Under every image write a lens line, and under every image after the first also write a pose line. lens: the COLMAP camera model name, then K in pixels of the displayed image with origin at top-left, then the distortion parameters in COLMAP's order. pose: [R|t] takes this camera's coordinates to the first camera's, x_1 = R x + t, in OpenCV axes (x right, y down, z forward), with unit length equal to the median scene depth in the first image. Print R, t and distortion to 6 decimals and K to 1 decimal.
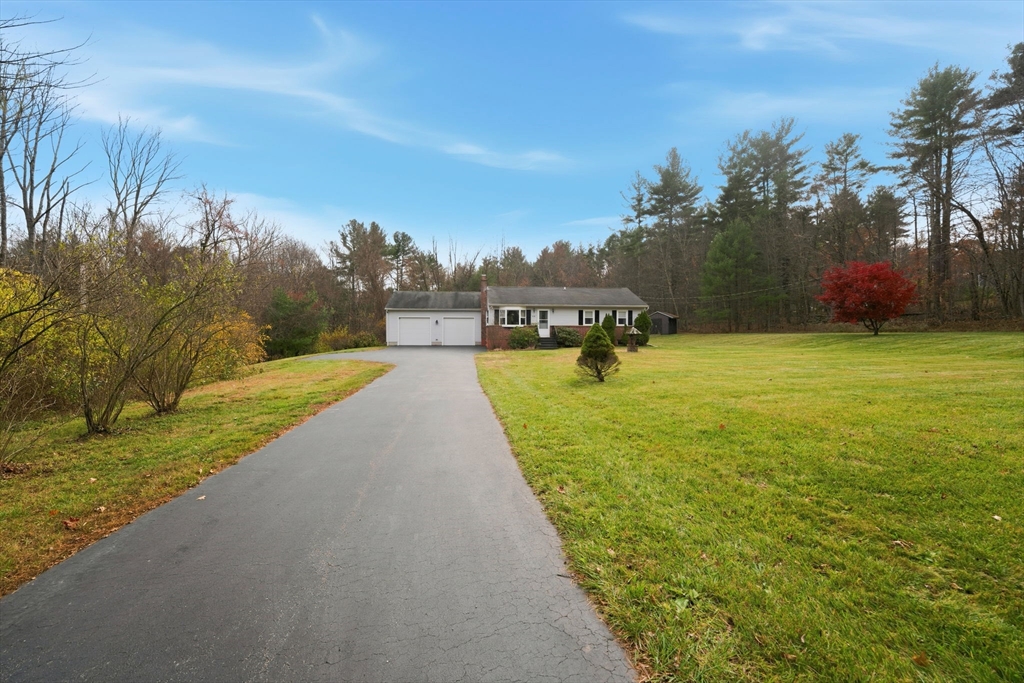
lens RADIAL K [[428.2, 0, 515.5], [0, 428.2, 334.6], [0, 0, 1]] dist [-0.011883, 0.000077]
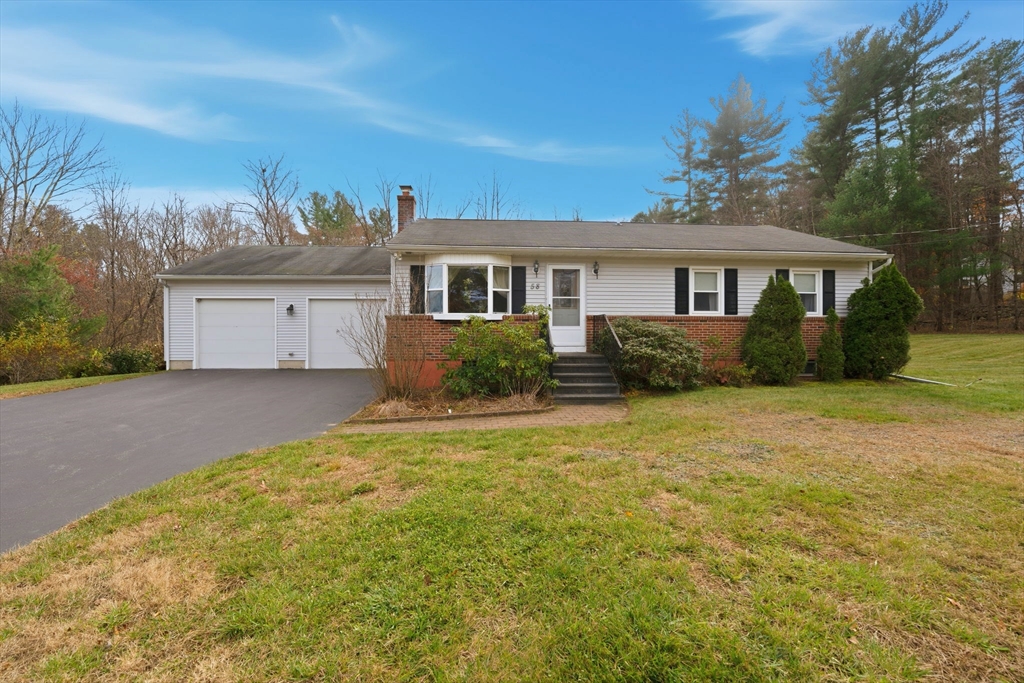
lens RADIAL K [[428.2, 0, 515.5], [0, 428.2, 334.6], [0, 0, 1]] dist [-0.011883, 0.000077]
pose [[0.999366, -0.002998, -0.035486, 0.039046], [0.003436, 0.999919, 0.012283, -0.011280], [0.035446, -0.012397, 0.999295, 0.682161]]
